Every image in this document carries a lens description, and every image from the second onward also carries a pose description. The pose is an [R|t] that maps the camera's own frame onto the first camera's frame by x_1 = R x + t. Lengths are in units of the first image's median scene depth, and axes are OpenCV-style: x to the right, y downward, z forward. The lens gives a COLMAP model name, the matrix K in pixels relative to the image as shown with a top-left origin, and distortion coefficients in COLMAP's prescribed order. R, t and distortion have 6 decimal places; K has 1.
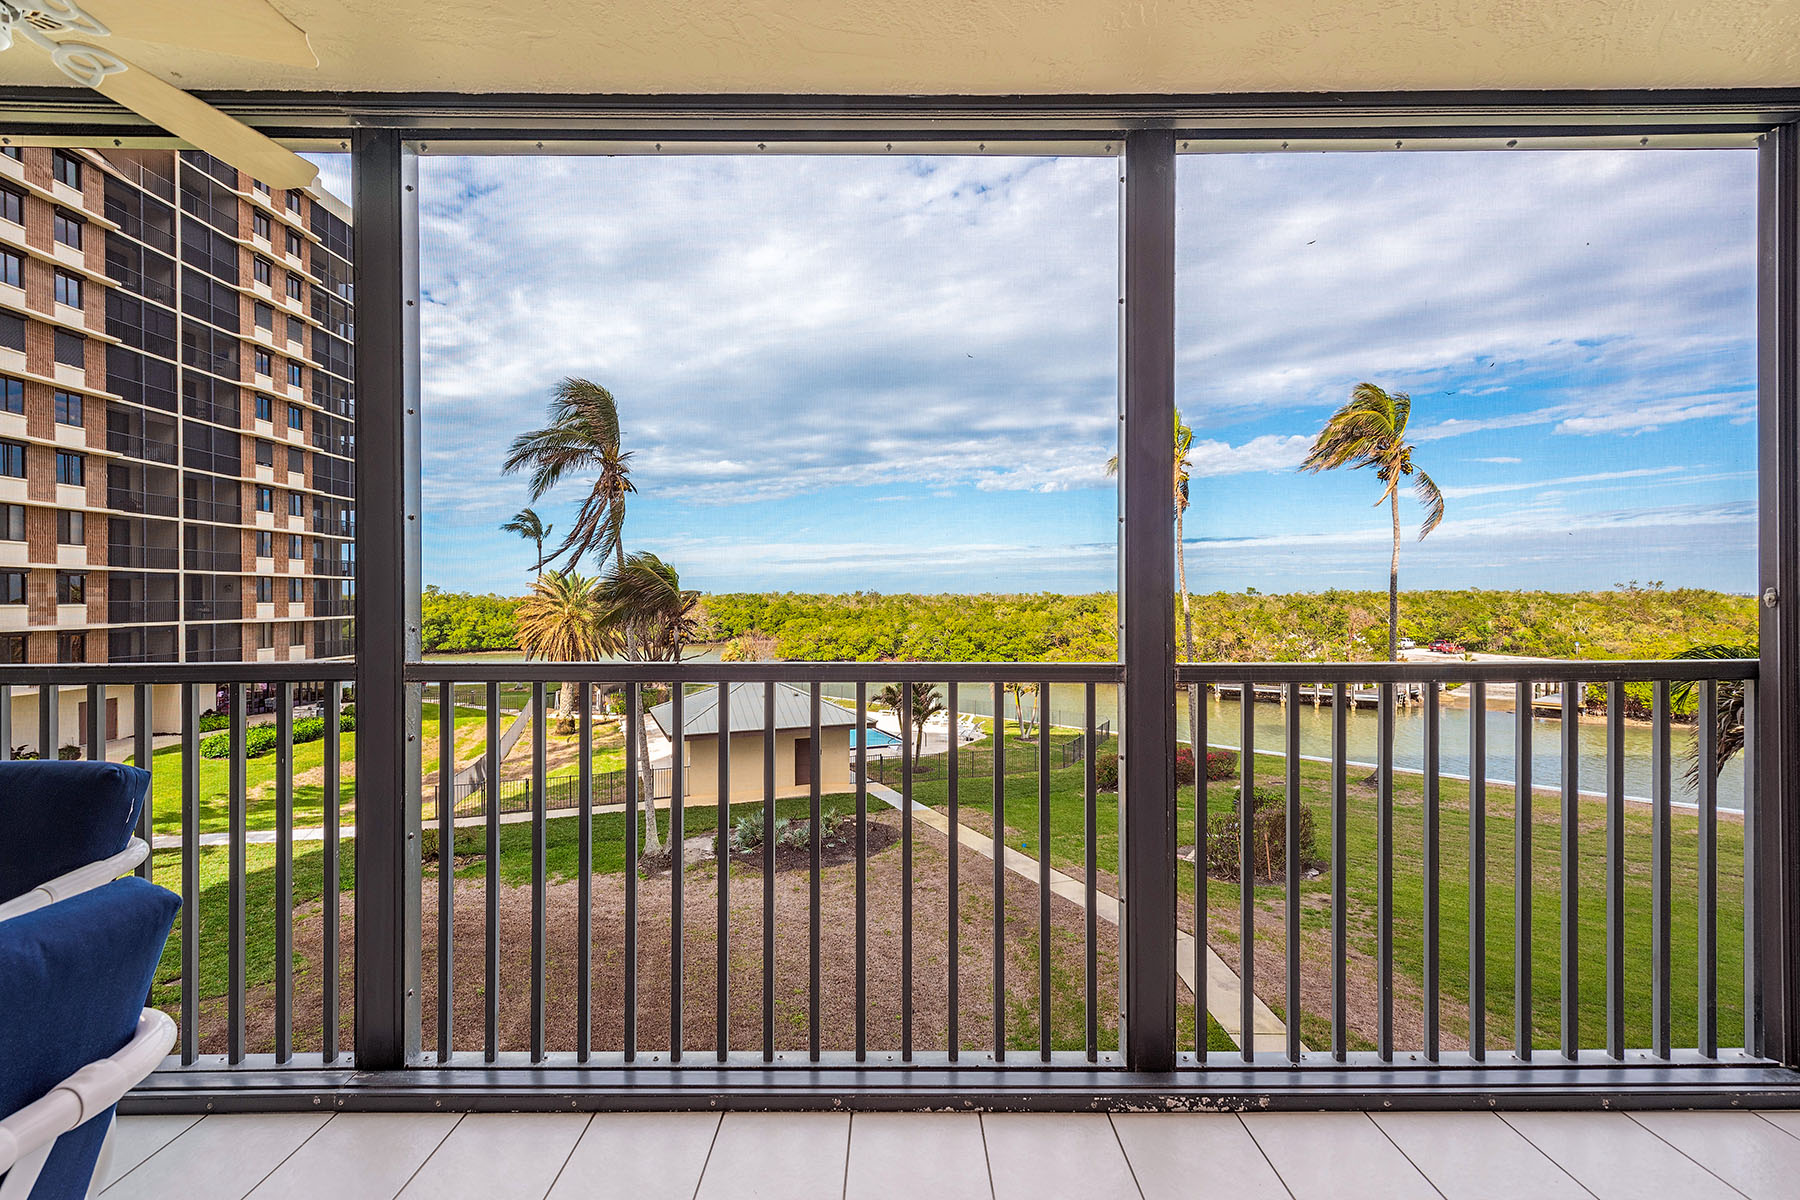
lens RADIAL K [[821.6, 0, 900.0], [0, 821.6, 600.0], [0, 0, 1]] dist [-0.003244, -0.000223]
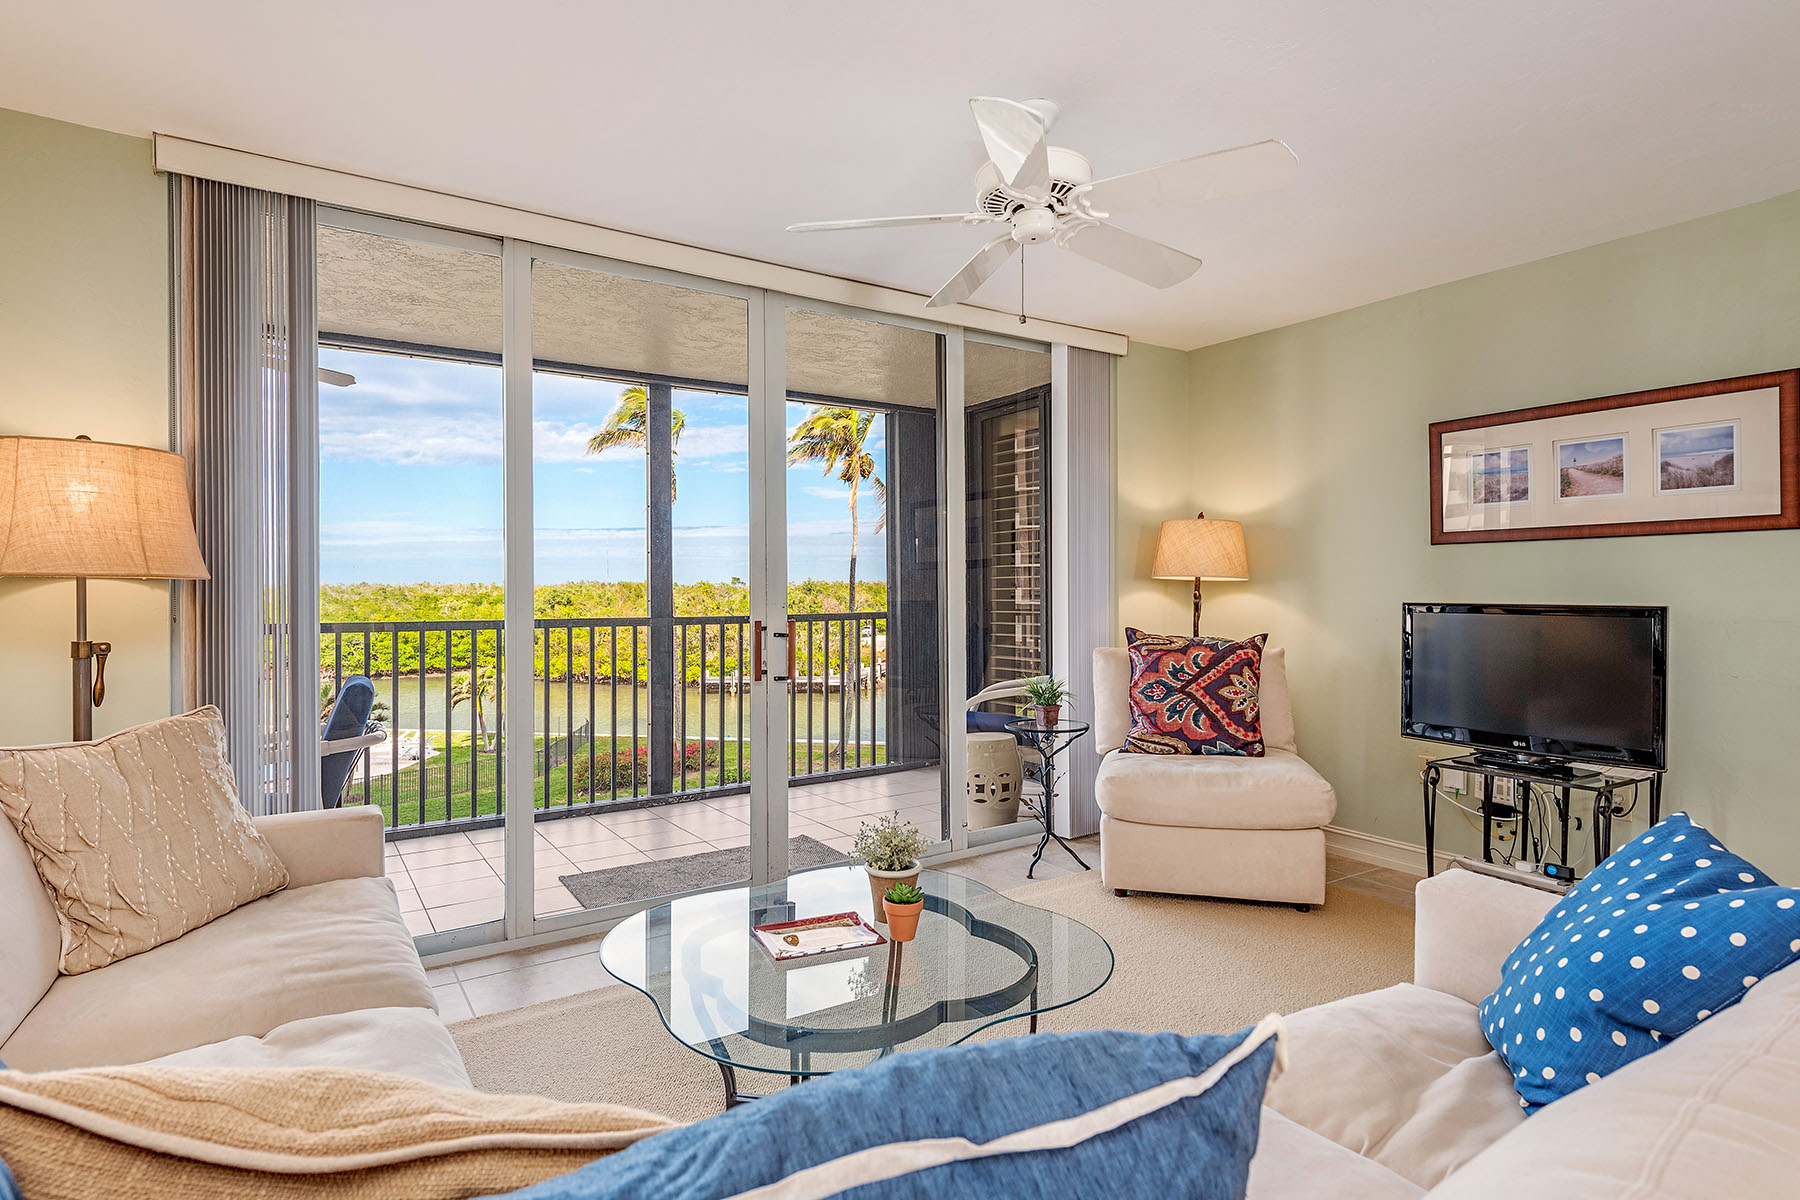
lens RADIAL K [[980.5, 0, 900.0], [0, 980.5, 600.0], [0, 0, 1]] dist [0.135305, 0.000070]
pose [[0.845558, -0.007090, 0.533837, -0.038079], [0.002564, 0.999954, 0.009219, 0.000751], [-0.533878, -0.006426, 0.845537, -0.105880]]
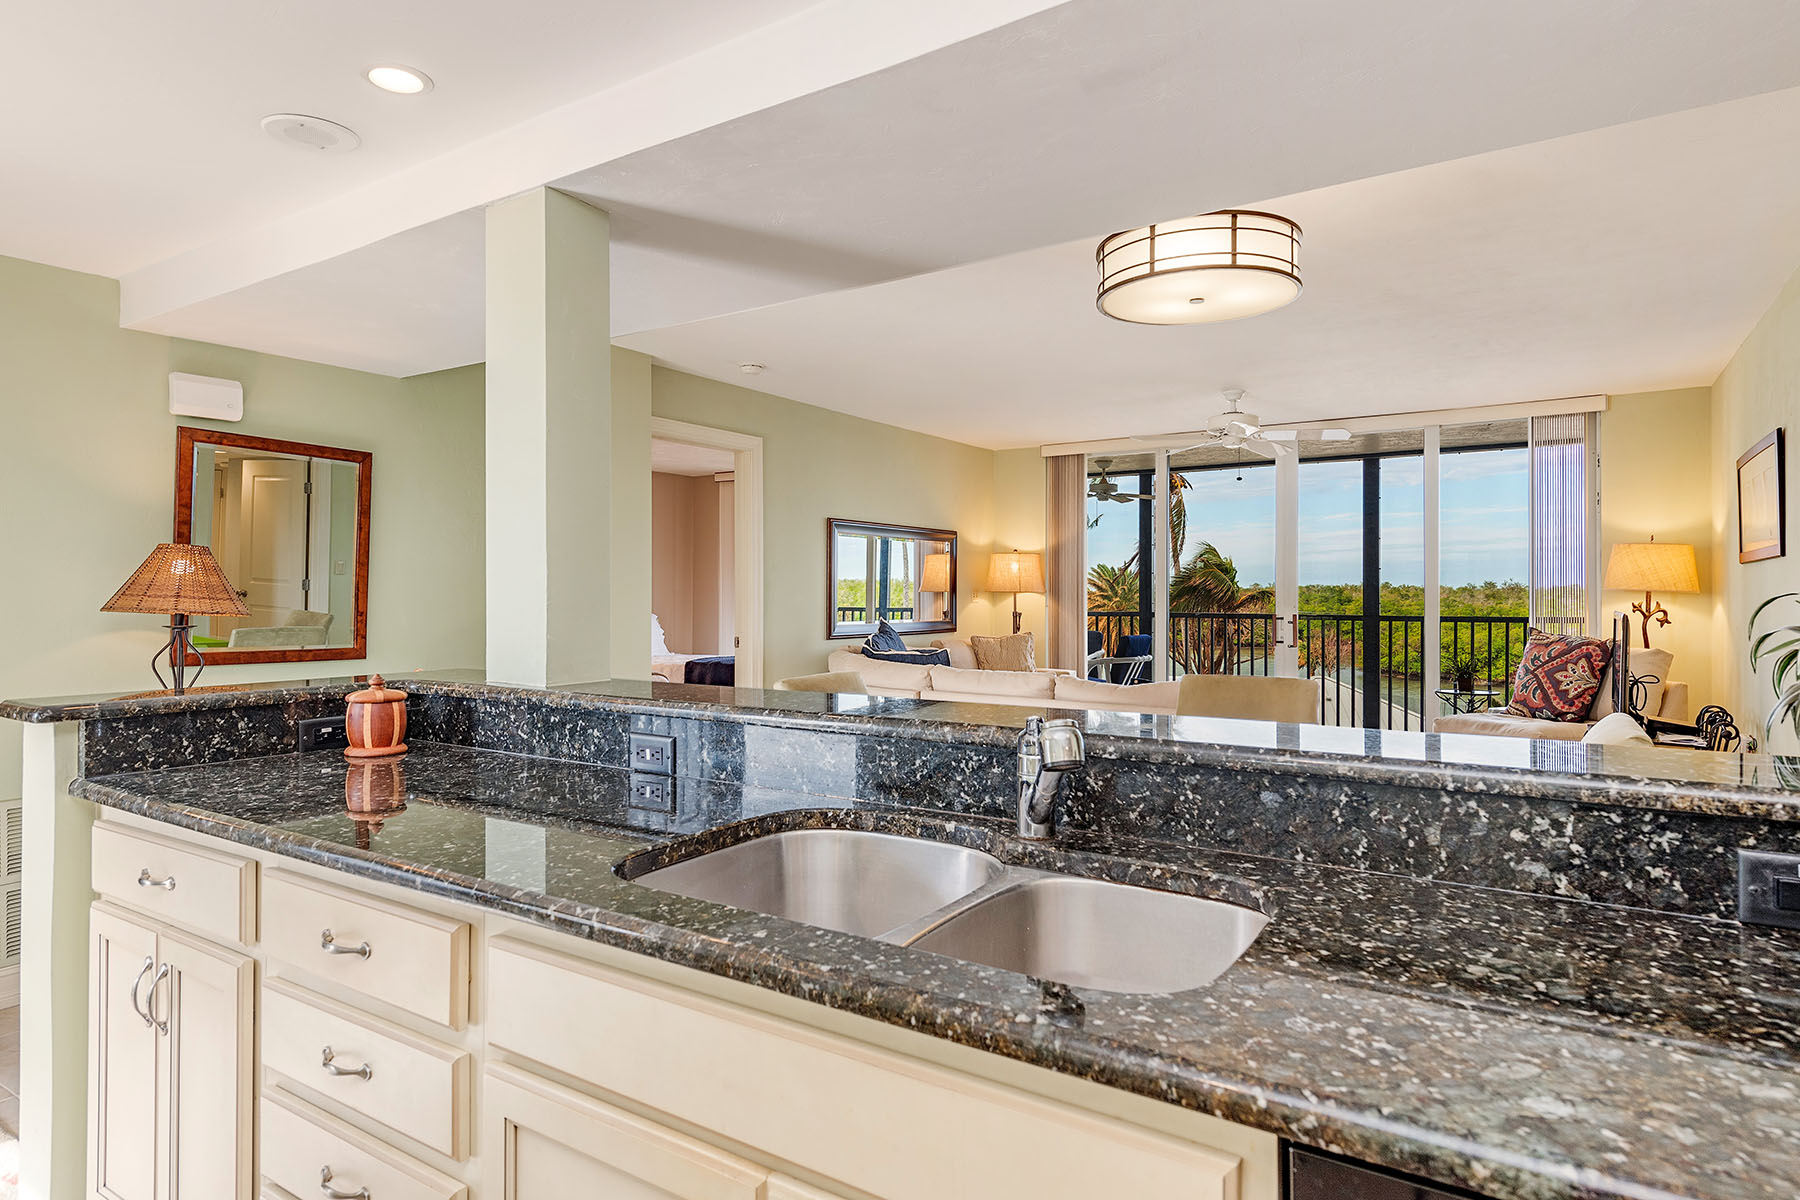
lens RADIAL K [[1035.9, 0, 900.0], [0, 1035.9, 600.0], [0, 0, 1]] dist [0.001944, 0.001609]
pose [[0.838114, 0.004336, -0.545477, 0.063897], [-0.001140, 0.999980, 0.006197, -0.000183], [0.545493, -0.004573, 0.838103, -0.229138]]
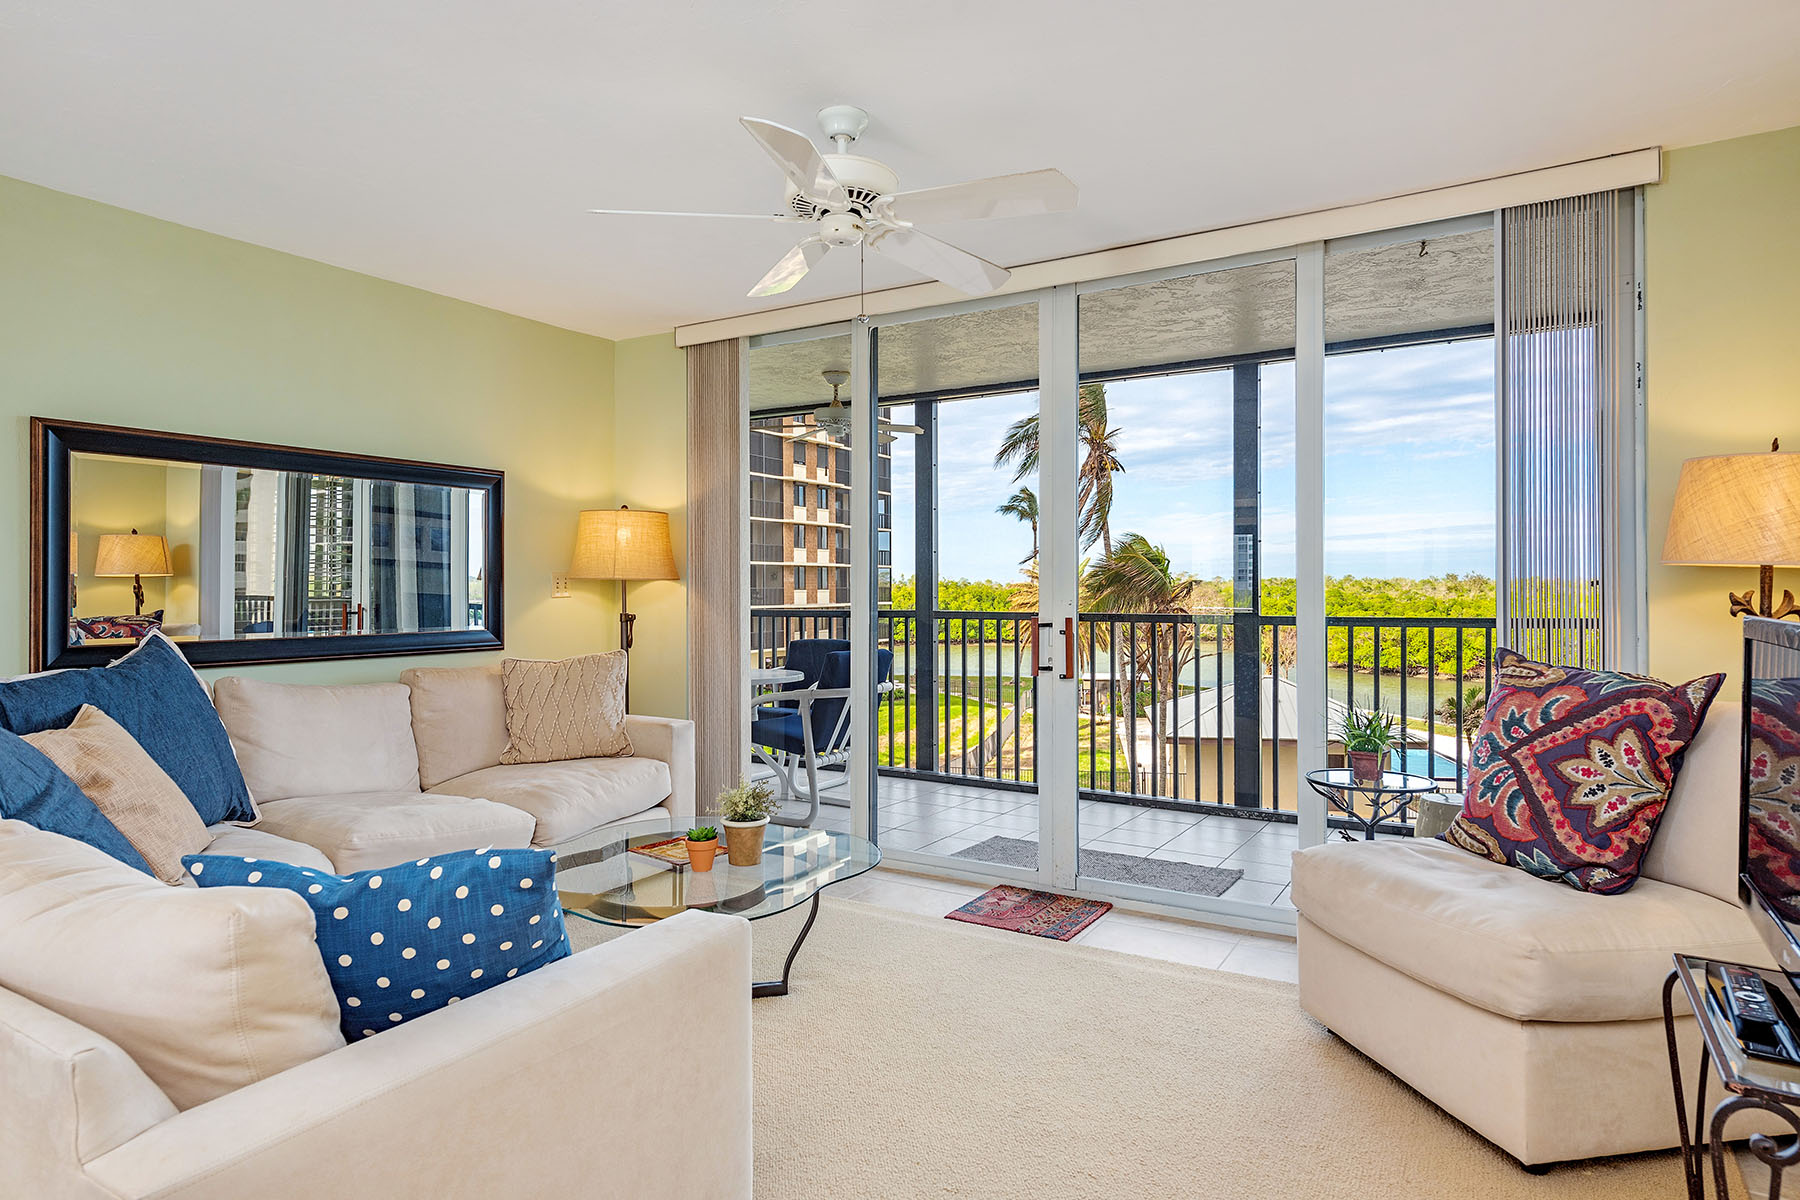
lens RADIAL K [[1035.9, 0, 900.0], [0, 1035.9, 600.0], [0, 0, 1]] dist [0.001944, 0.001609]
pose [[0.852844, 0.004222, -0.522148, 0.059577], [0.002225, 0.999929, 0.011719, 0.000758], [0.522160, -0.011156, 0.852774, -0.109037]]
